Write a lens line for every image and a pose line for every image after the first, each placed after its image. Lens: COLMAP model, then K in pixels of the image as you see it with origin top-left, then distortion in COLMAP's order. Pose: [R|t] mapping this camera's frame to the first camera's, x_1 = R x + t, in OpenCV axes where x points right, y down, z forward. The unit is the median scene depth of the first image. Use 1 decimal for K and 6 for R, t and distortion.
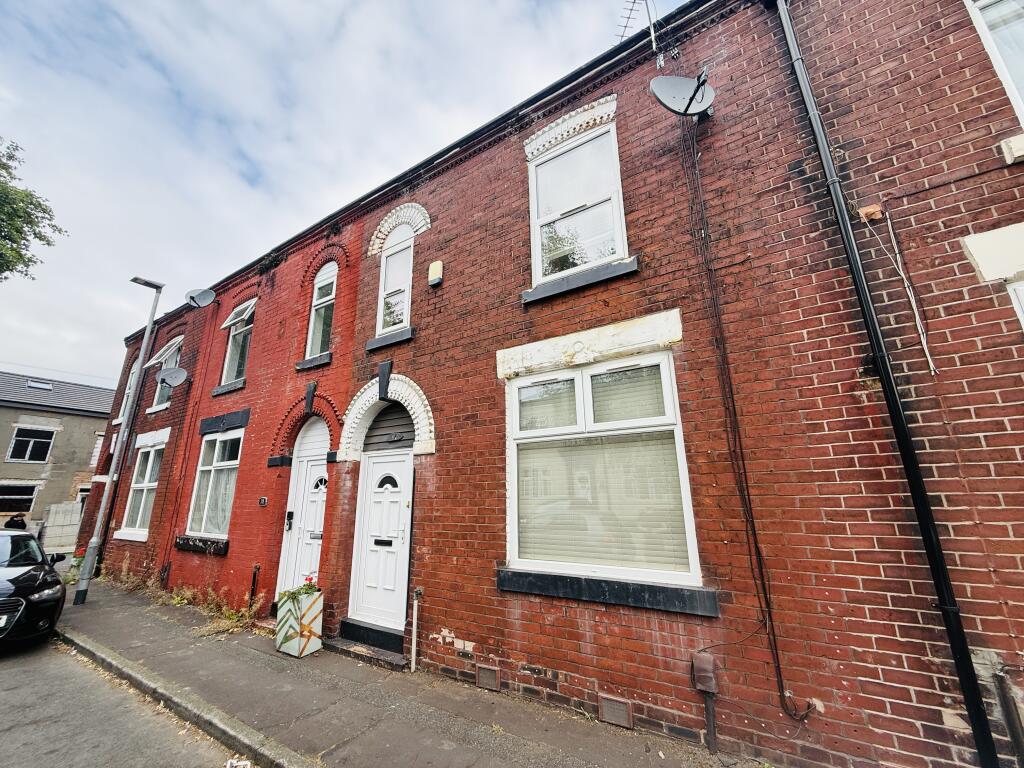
lens RADIAL K [[409.2, 0, 508.8], [0, 409.2, 381.8], [0, 0, 1]] dist [0.001011, -0.000265]
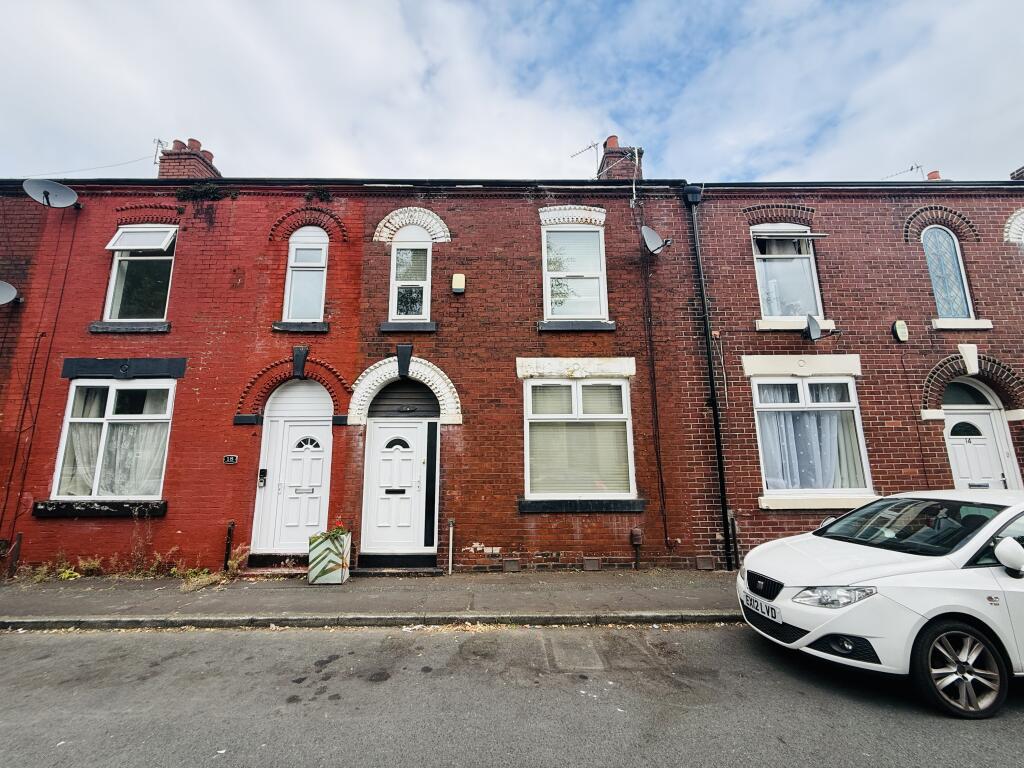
lens RADIAL K [[409.2, 0, 508.0], [0, 409.2, 383.8], [0, 0, 1]] dist [0.001011, -0.000265]
pose [[0.835276, 0.105489, 0.539617, -0.955704], [-0.151852, 0.987510, 0.042006, -0.046252], [-0.528446, -0.117028, 0.840862, -0.249787]]
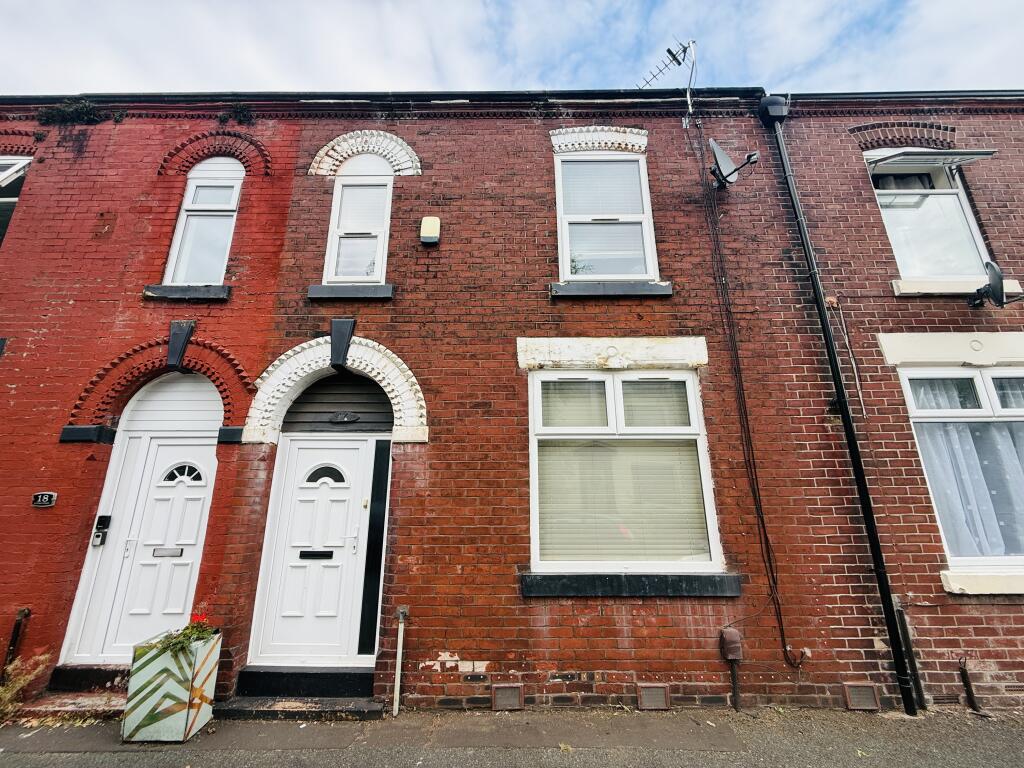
lens RADIAL K [[409.2, 0, 508.5], [0, 409.2, 383.2], [0, 0, 1]] dist [0.001011, -0.000265]
pose [[0.846236, 0.152458, 0.510531, -0.578311], [-0.151679, 0.987474, -0.043470, 0.079920], [-0.510763, -0.040651, 0.858760, 0.246016]]
